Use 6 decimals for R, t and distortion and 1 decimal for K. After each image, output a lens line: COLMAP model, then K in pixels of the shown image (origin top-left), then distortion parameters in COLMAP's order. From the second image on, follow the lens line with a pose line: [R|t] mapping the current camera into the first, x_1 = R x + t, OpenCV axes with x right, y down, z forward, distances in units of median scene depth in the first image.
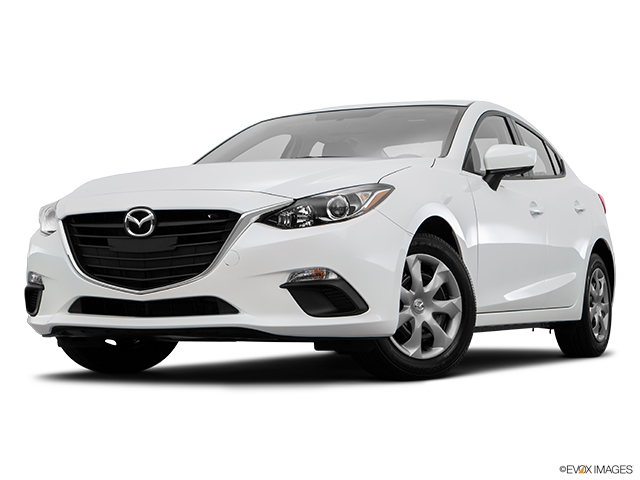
lens RADIAL K [[1185.0, 0, 319.3], [0, 1185.0, 236.6], [0, 0, 1]] dist [0.047126, 0.000000]
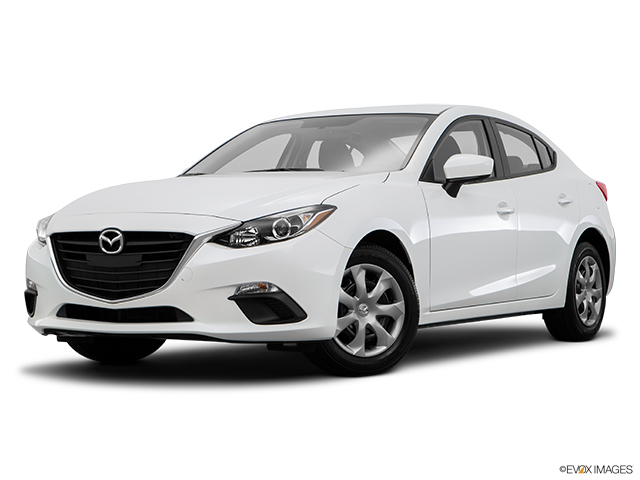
lens RADIAL K [[1249.3, 0, 321.9], [0, 1249.3, 241.6], [0, 0, 1]] dist [0.184126, 0.000000]
pose [[0.996079, -0.002921, -0.088423, 0.153095], [0.007545, 0.998618, 0.052015, -0.070281], [0.088149, -0.052478, 0.994724, -0.189280]]
